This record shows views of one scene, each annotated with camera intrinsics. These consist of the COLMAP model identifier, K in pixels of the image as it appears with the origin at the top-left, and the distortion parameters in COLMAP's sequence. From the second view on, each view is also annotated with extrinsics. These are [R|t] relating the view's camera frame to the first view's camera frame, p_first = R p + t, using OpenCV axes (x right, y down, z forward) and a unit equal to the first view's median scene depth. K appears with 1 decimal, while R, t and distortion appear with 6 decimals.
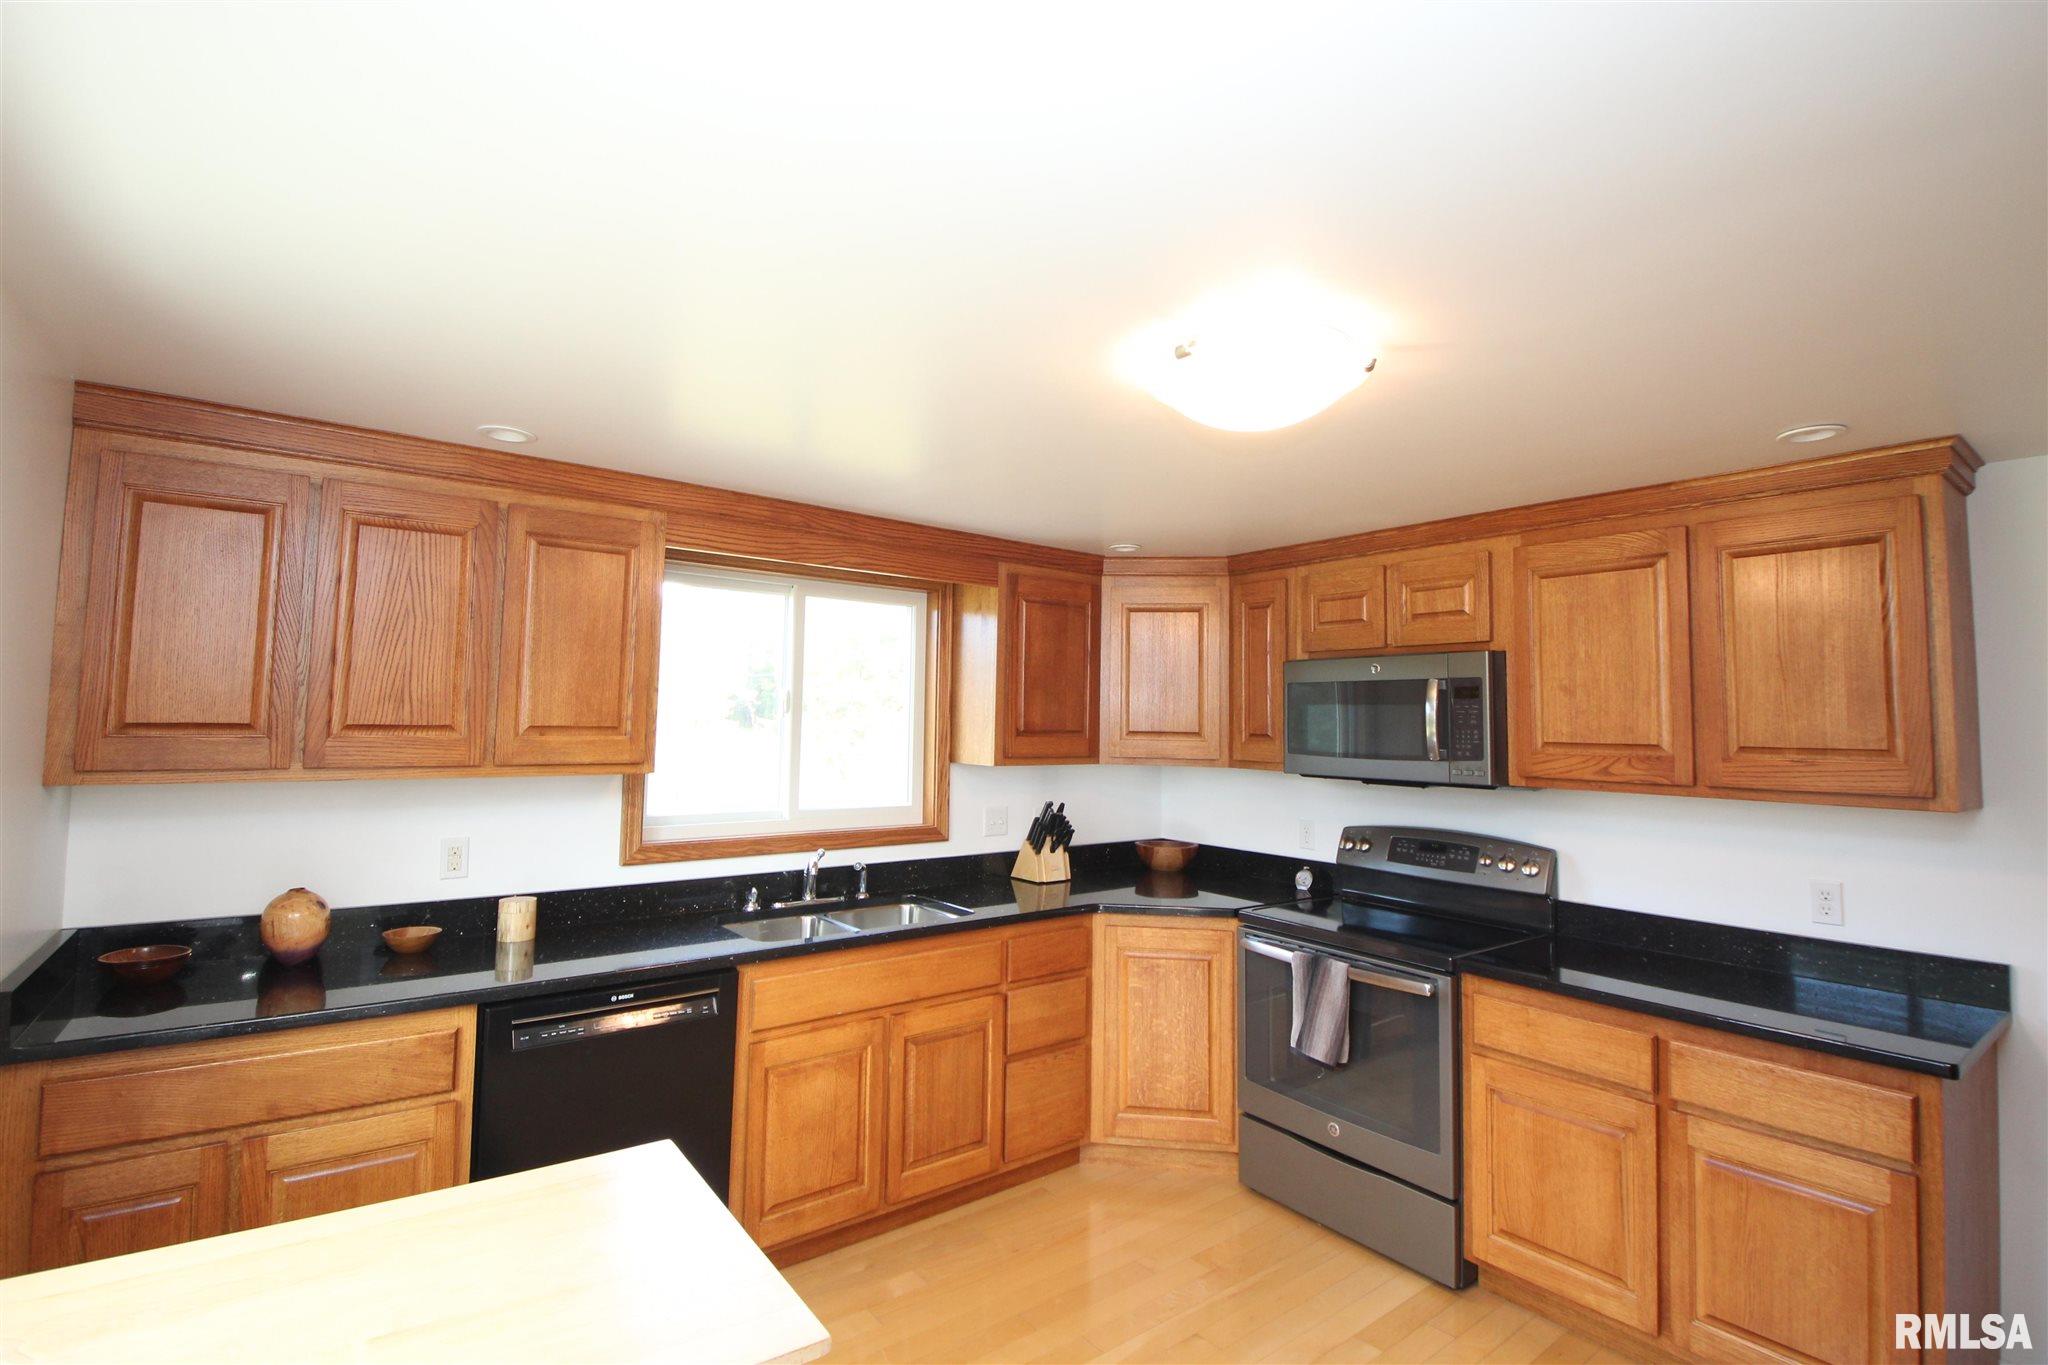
lens RADIAL K [[951.5, 0, 1019.6], [0, 951.5, 664.3], [0, 0, 1]] dist [0.026725, -0.039152]
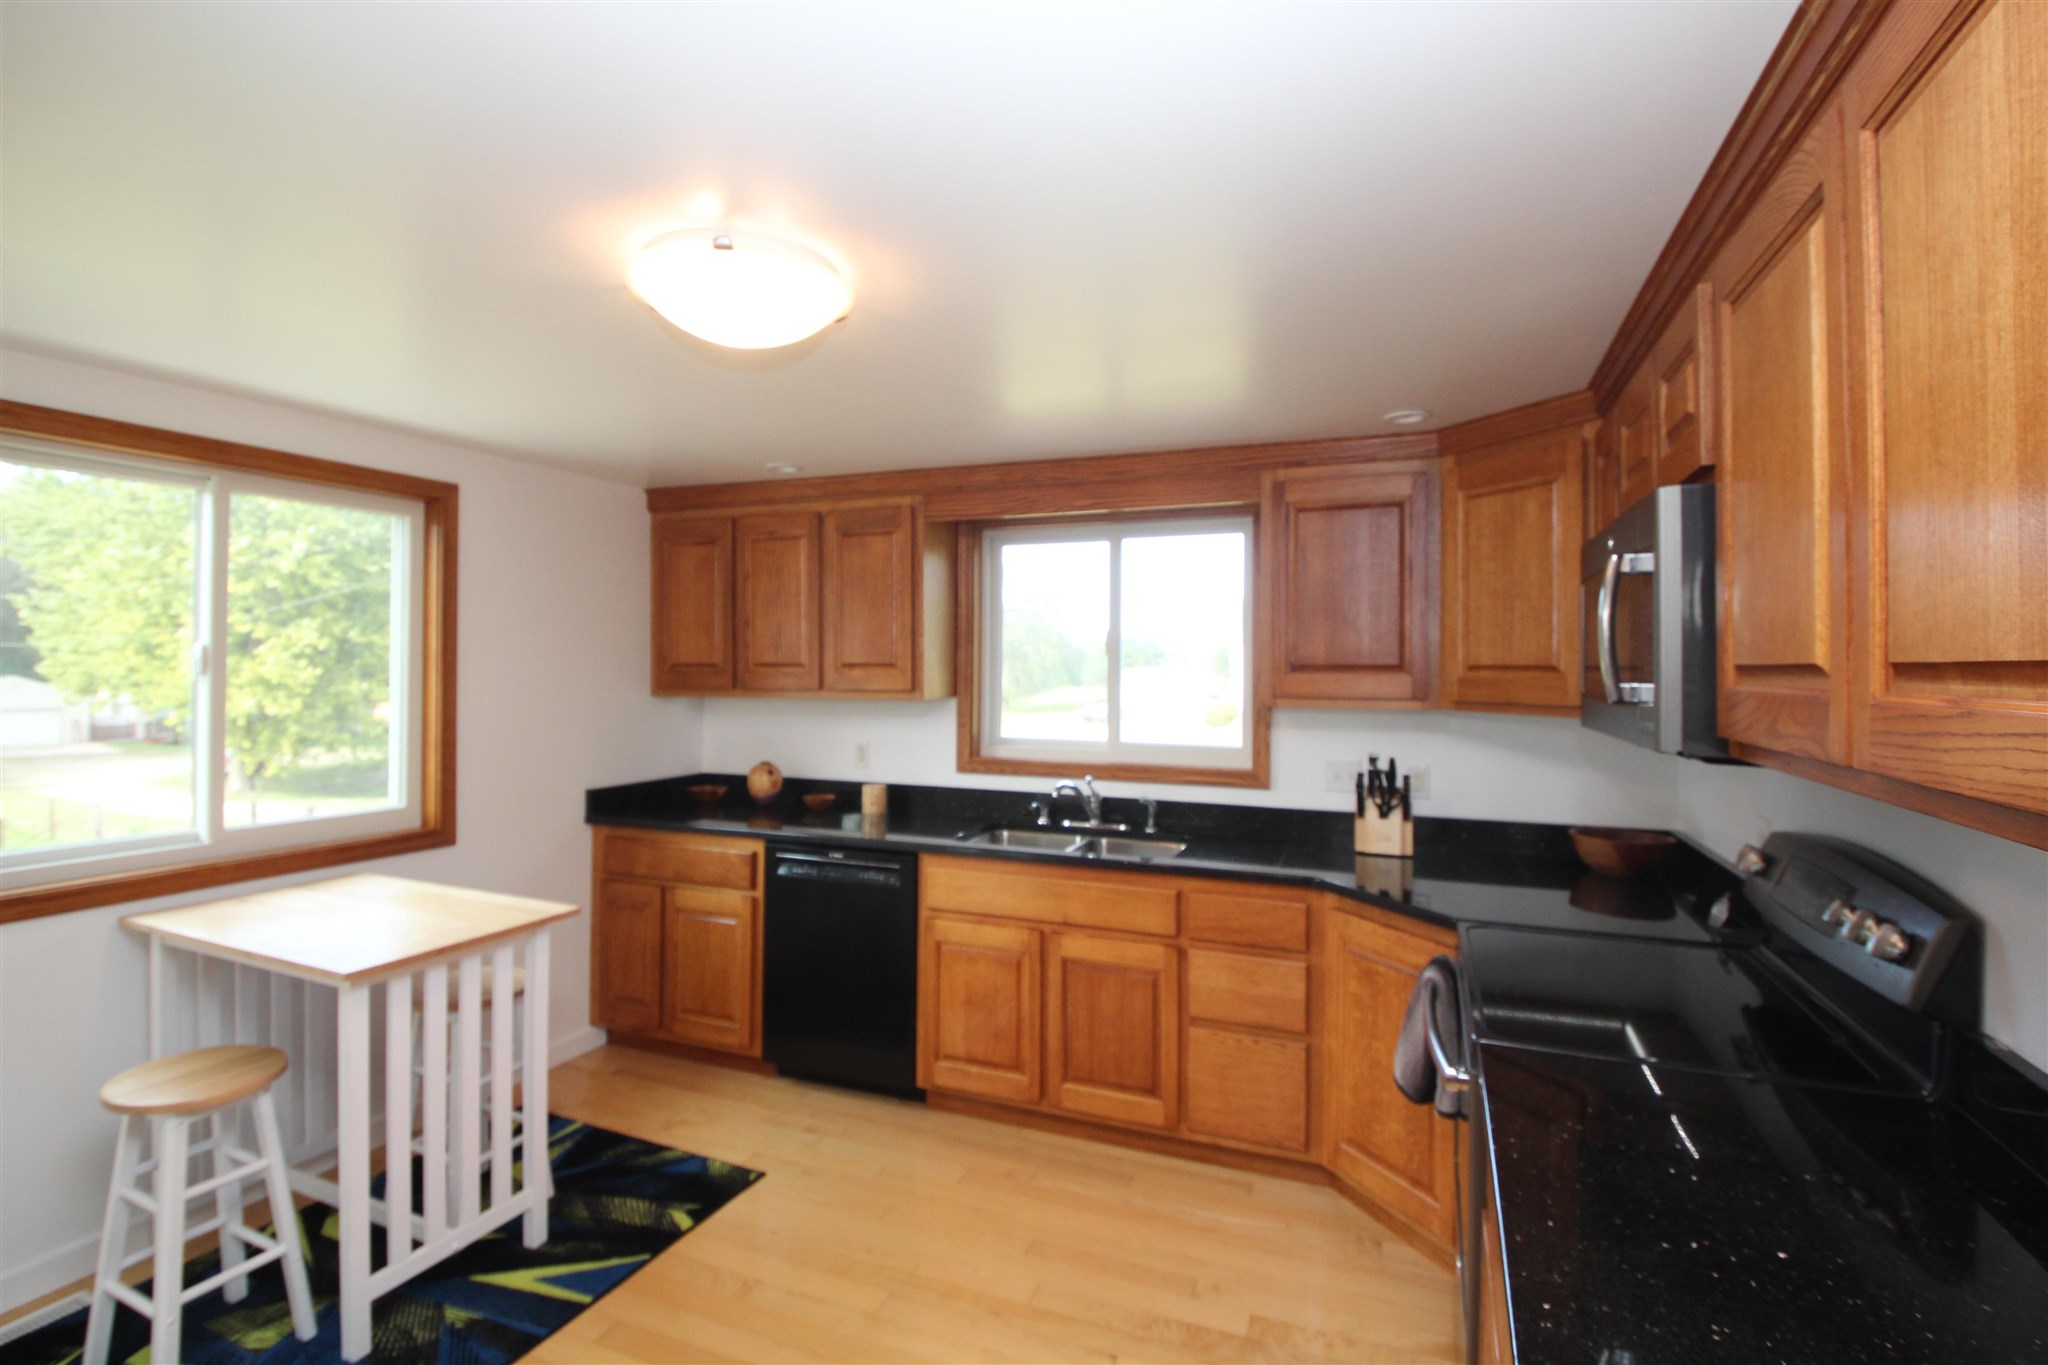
lens RADIAL K [[979.8, 0, 1014.9], [0, 979.8, 651.9], [0, 0, 1]] dist [0.029578, -0.015161]
pose [[0.499089, -0.021079, -0.866294, 0.779935], [0.055705, 0.998417, 0.007799, 0.044206], [0.864759, -0.052150, 0.499473, 0.422959]]
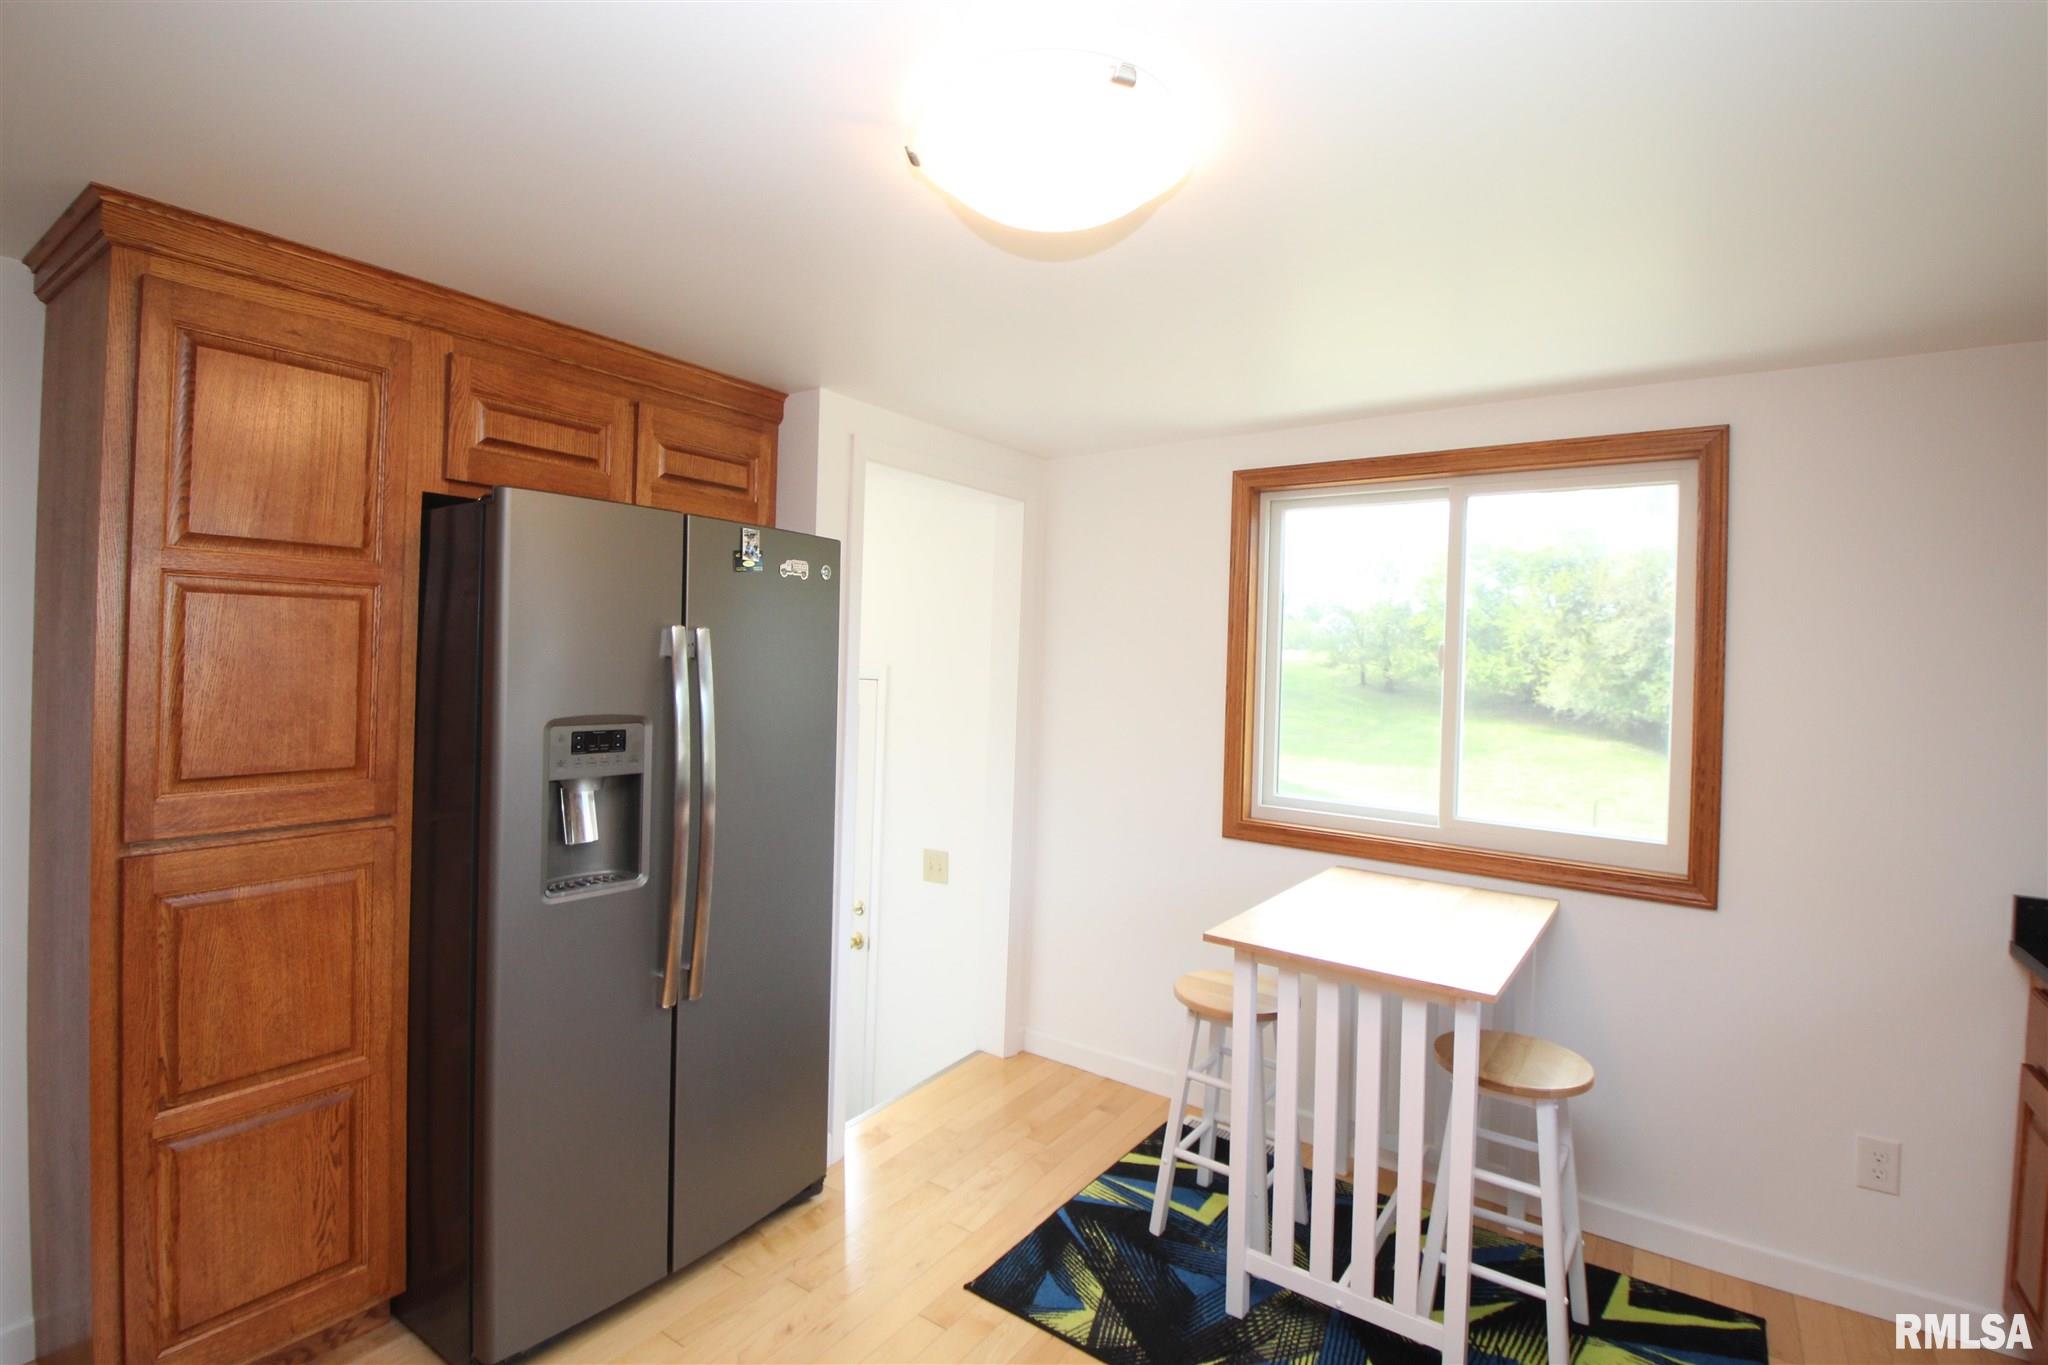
lens RADIAL K [[951.5, 0, 1019.6], [0, 951.5, 664.3], [0, 0, 1]] dist [0.026725, -0.039152]
pose [[-0.952513, -0.041088, -0.301712, 0.290228], [-0.025473, 0.998133, -0.055510, 0.089143], [0.303430, -0.045188, -0.951782, 1.024248]]
